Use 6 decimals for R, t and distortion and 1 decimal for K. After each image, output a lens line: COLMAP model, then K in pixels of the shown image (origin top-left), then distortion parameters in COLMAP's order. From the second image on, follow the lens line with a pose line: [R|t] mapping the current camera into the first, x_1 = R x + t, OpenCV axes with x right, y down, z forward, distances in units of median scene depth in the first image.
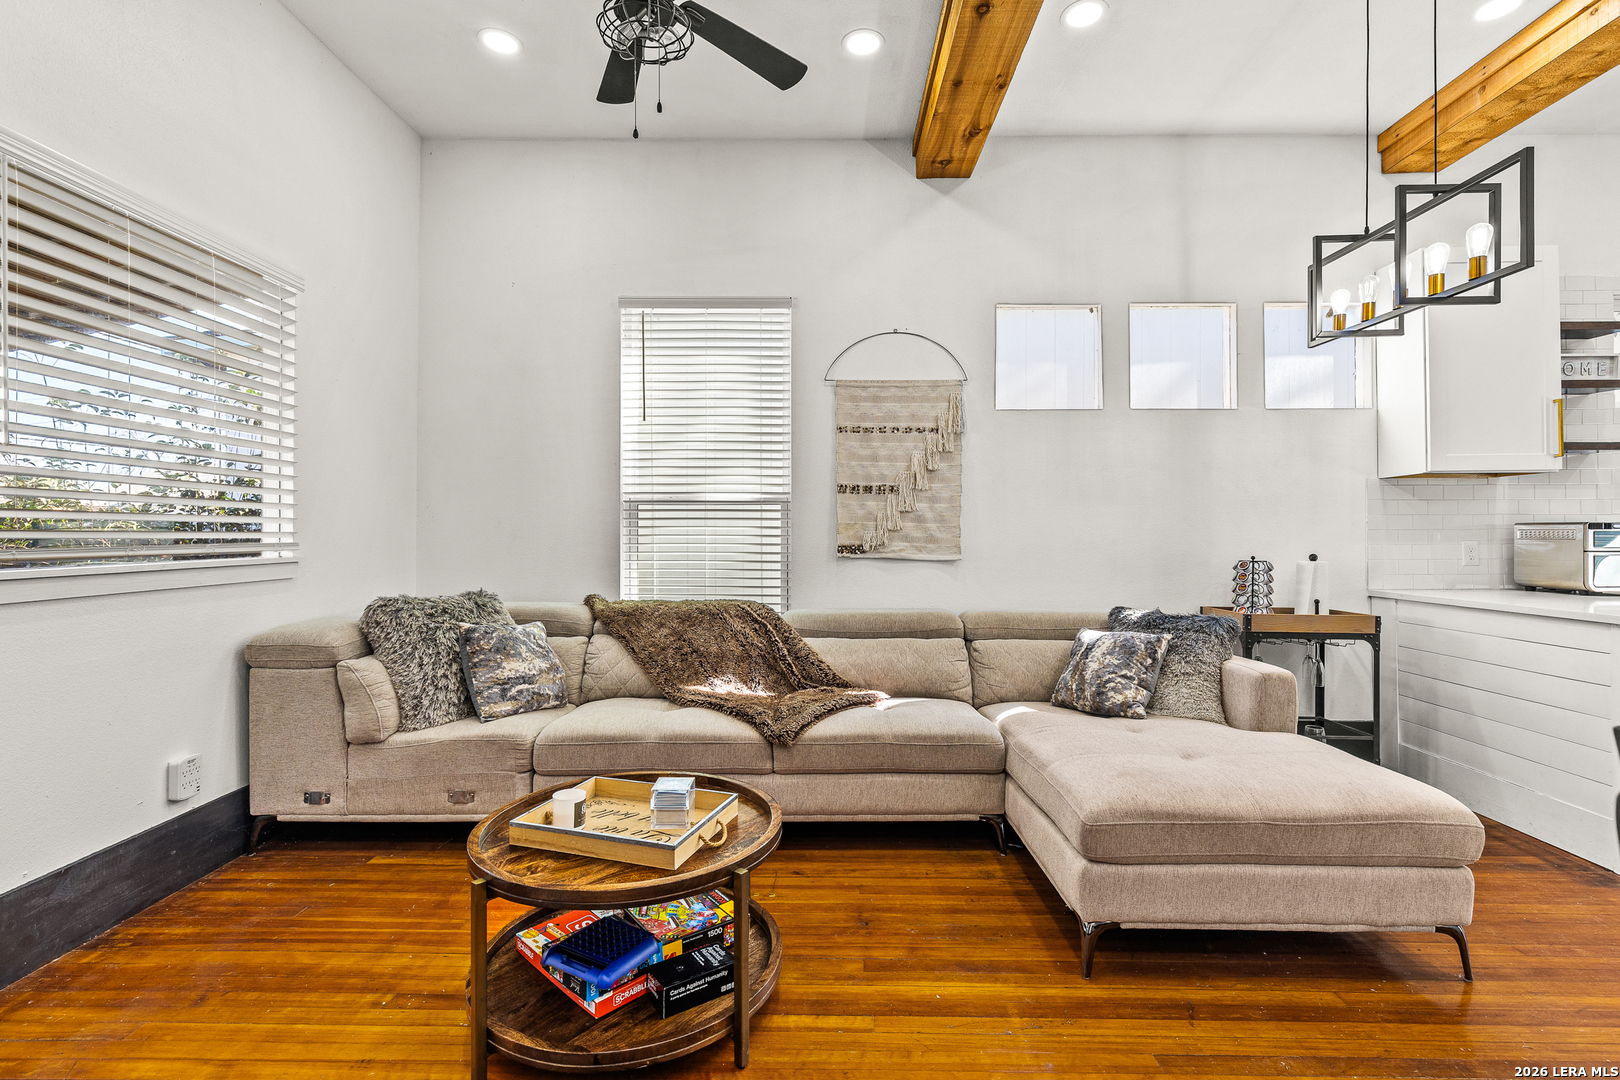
lens RADIAL K [[733.8, 0, 832.8], [0, 733.8, 534.2], [0, 0, 1]] dist [0.008268, -0.000565]
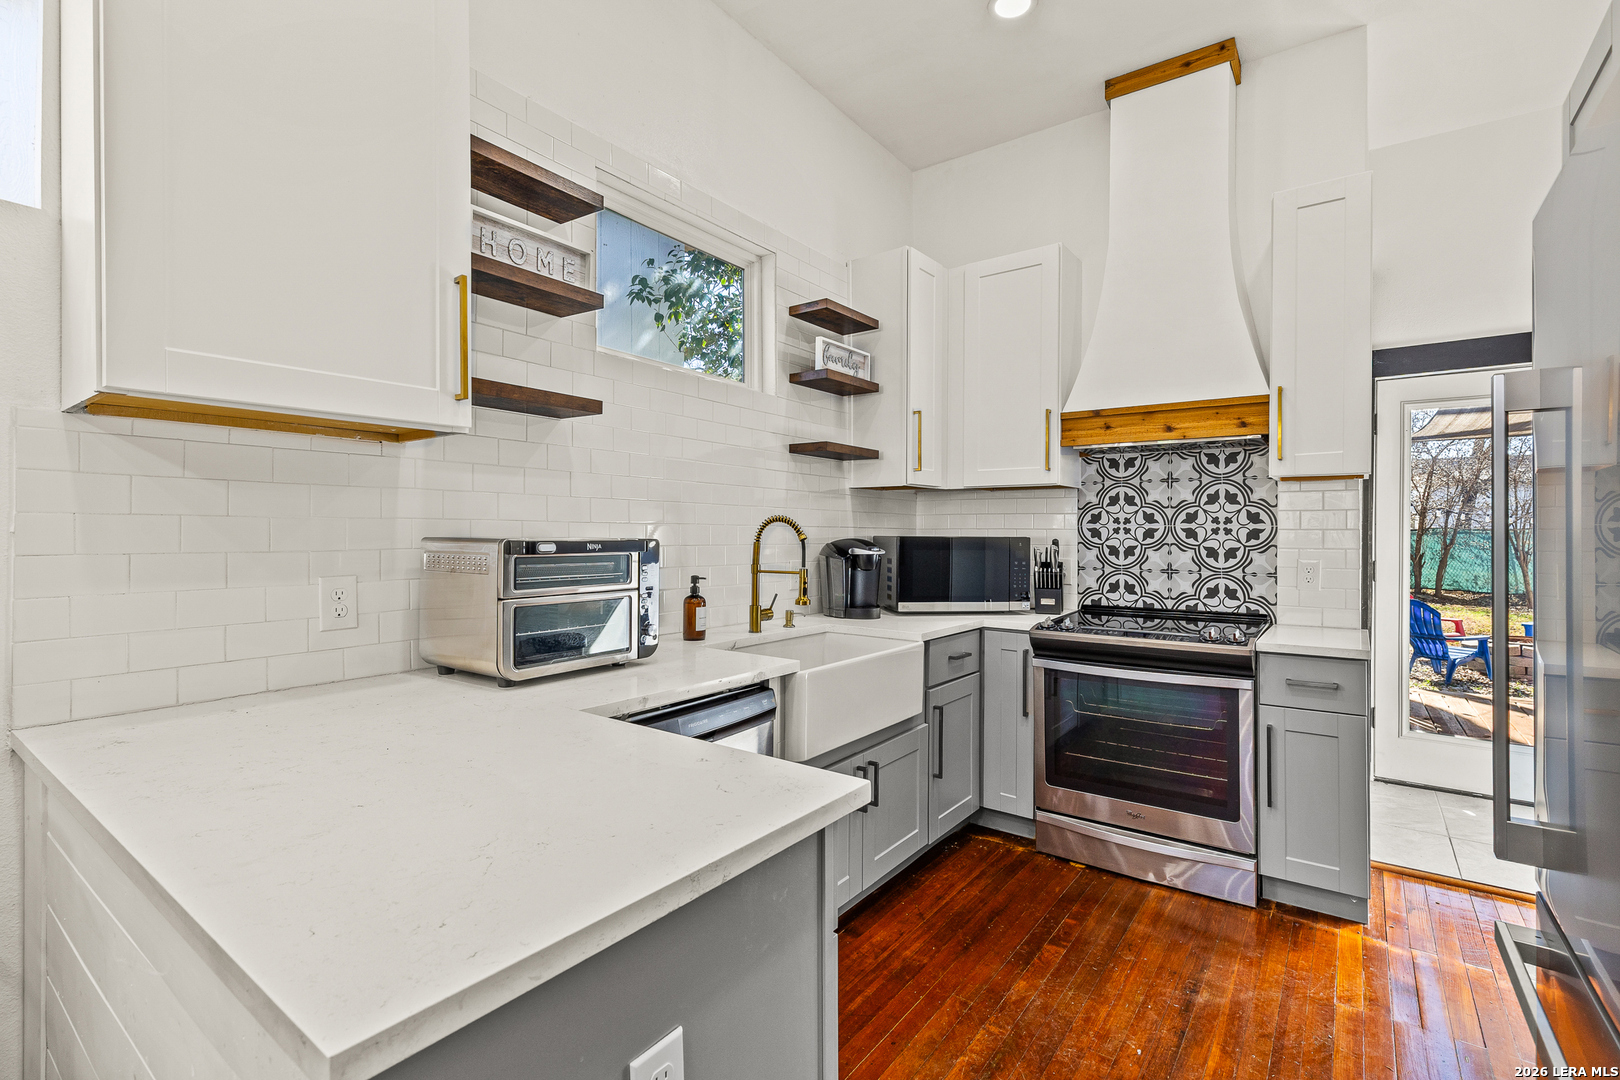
lens RADIAL K [[734.8, 0, 810.0], [0, 734.8, 540.0], [0, 0, 1]] dist [-0.004050, -0.000350]
pose [[0.585726, -0.004107, 0.810499, 0.779702], [-0.009446, 0.999885, 0.011893, -0.024774], [-0.810454, -0.014622, 0.585619, 0.579120]]
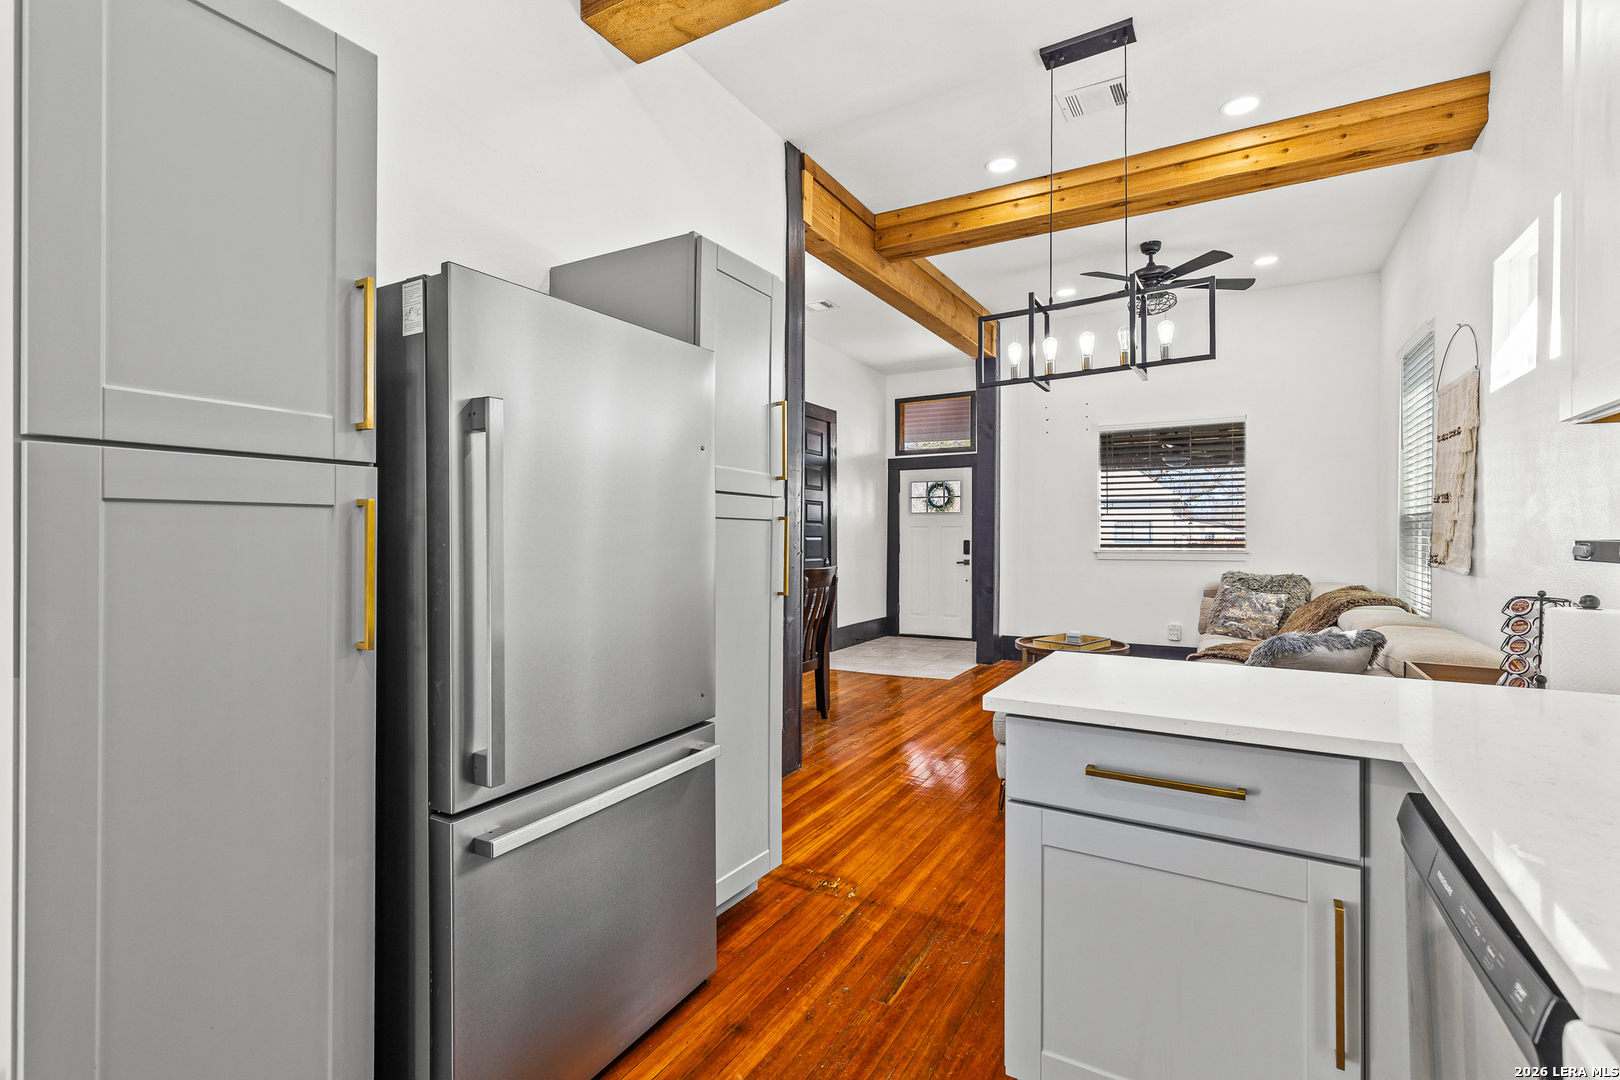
lens RADIAL K [[762.8, 0, 778.3], [0, 762.8, 531.8], [0, 0, 1]] dist [0.000004, -0.000483]
pose [[-0.530481, -0.000165, -0.847697, 1.550960], [0.001818, 0.999997, -0.001333, -0.018619], [0.847695, -0.002248, -0.530479, 0.892183]]
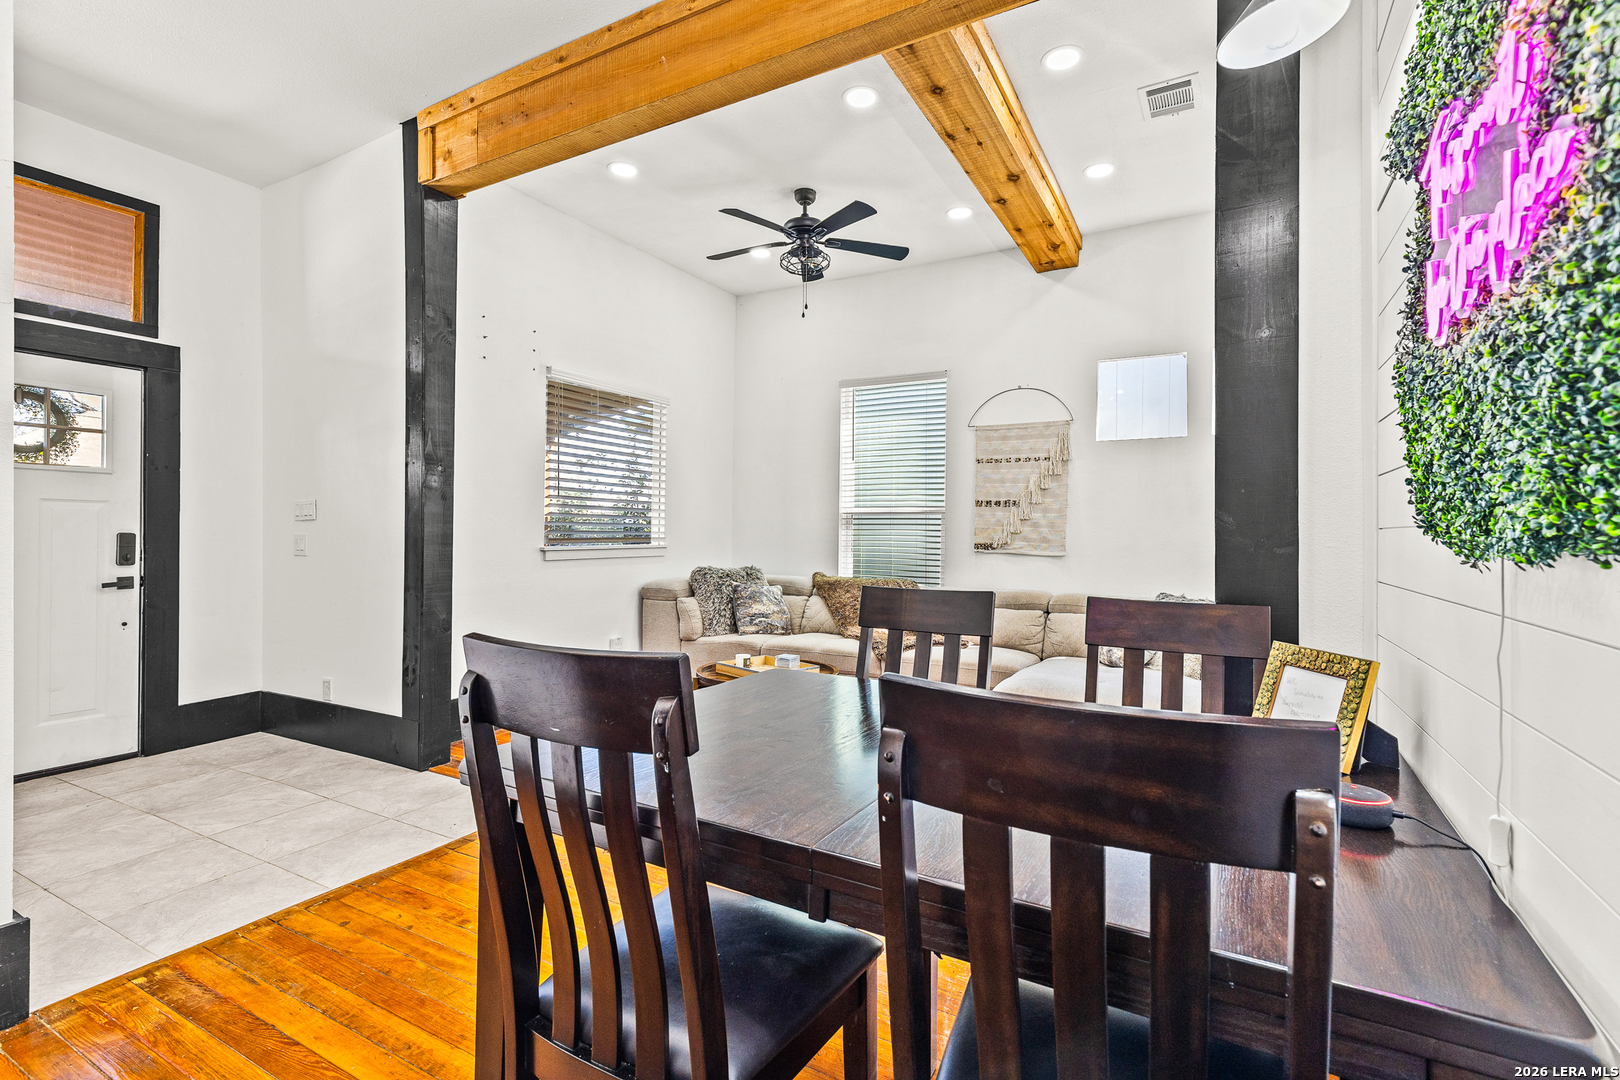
lens RADIAL K [[750.7, 0, 845.5], [0, 750.7, 533.8], [0, 0, 1]] dist [0.014564, 0.000091]
pose [[0.888031, 0.006976, -0.459731, 0.506589], [-0.008686, 0.999961, -0.001604, 0.001317], [0.459702, 0.005418, 0.888057, -0.448822]]
